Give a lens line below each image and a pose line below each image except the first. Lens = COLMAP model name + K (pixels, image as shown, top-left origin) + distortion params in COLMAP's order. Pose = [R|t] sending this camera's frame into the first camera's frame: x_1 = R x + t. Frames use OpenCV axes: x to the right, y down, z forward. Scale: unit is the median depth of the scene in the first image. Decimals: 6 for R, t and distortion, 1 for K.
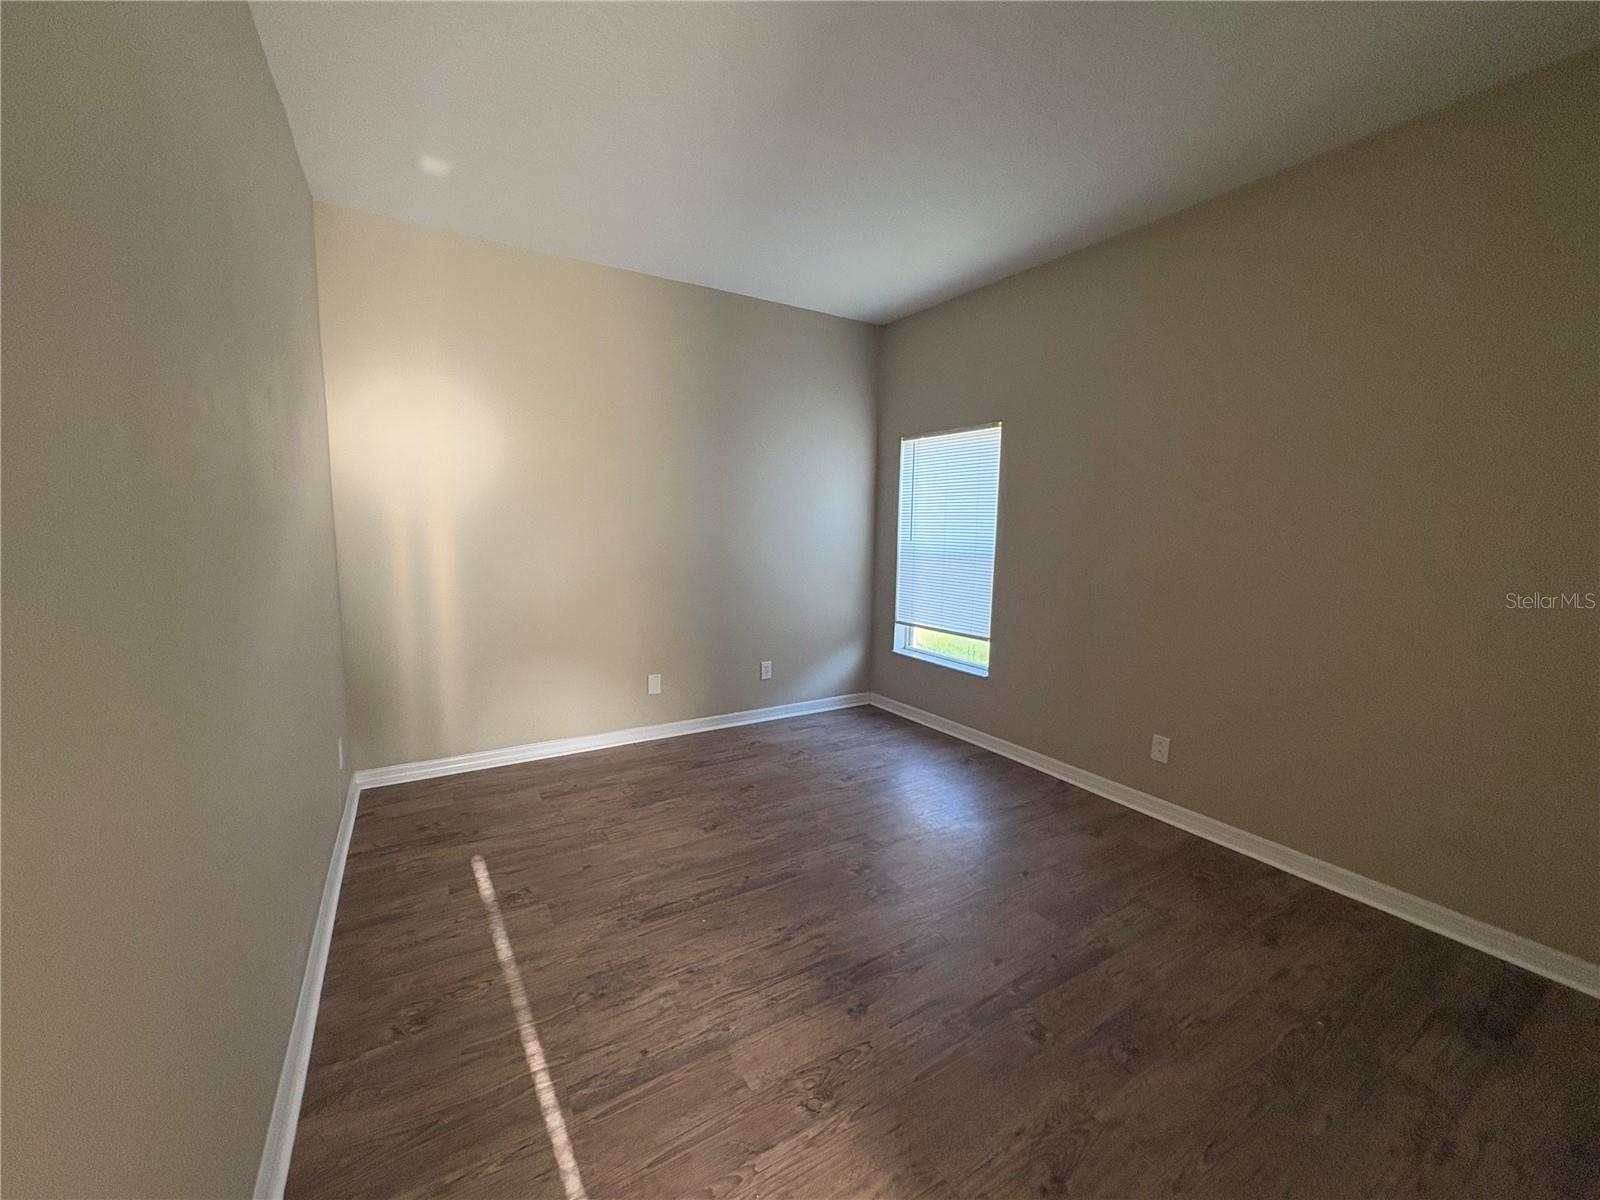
lens RADIAL K [[639.7, 0, 800.0], [0, 639.7, 600.0], [0, 0, 1]] dist [0.001768, 0.000487]
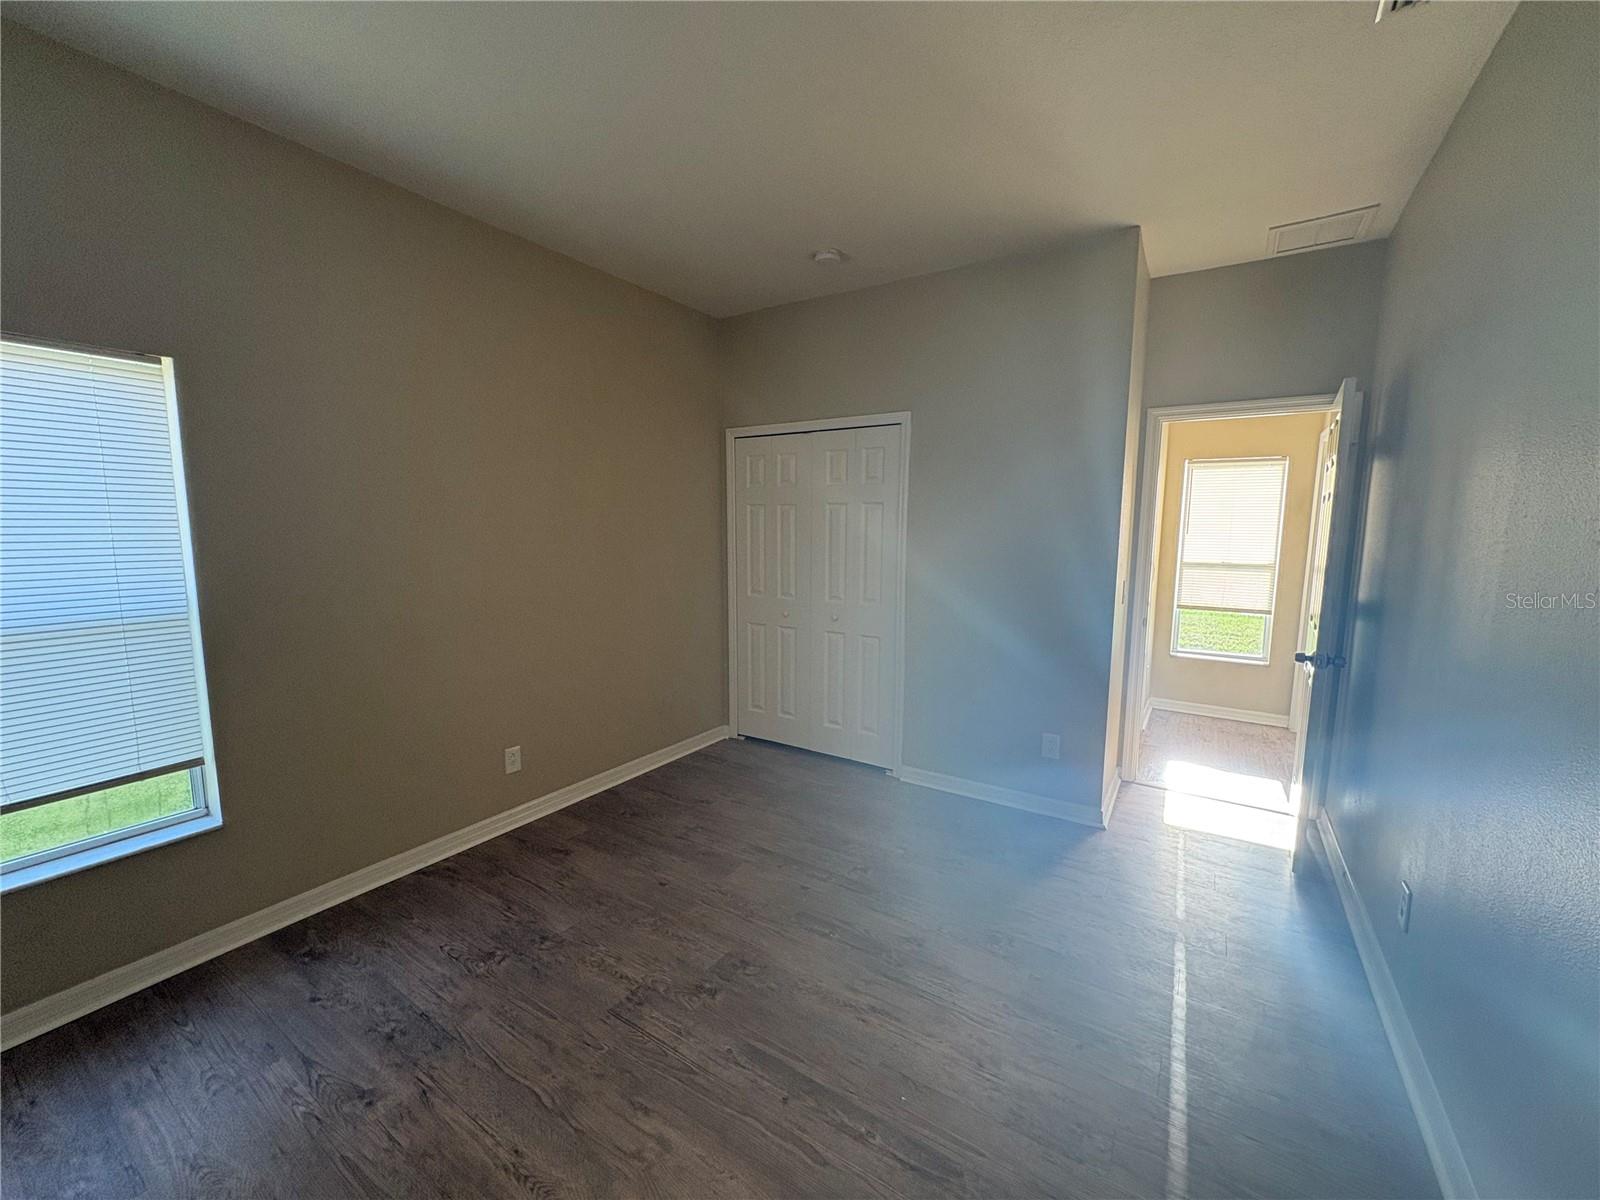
lens RADIAL K [[639.7, 0, 800.0], [0, 639.7, 600.0], [0, 0, 1]] dist [0.001768, 0.000487]
pose [[-0.437023, -0.119573, 0.891467, -0.520260], [0.100628, 0.978402, 0.180564, -0.155858], [-0.893804, 0.168617, -0.415552, 0.997338]]
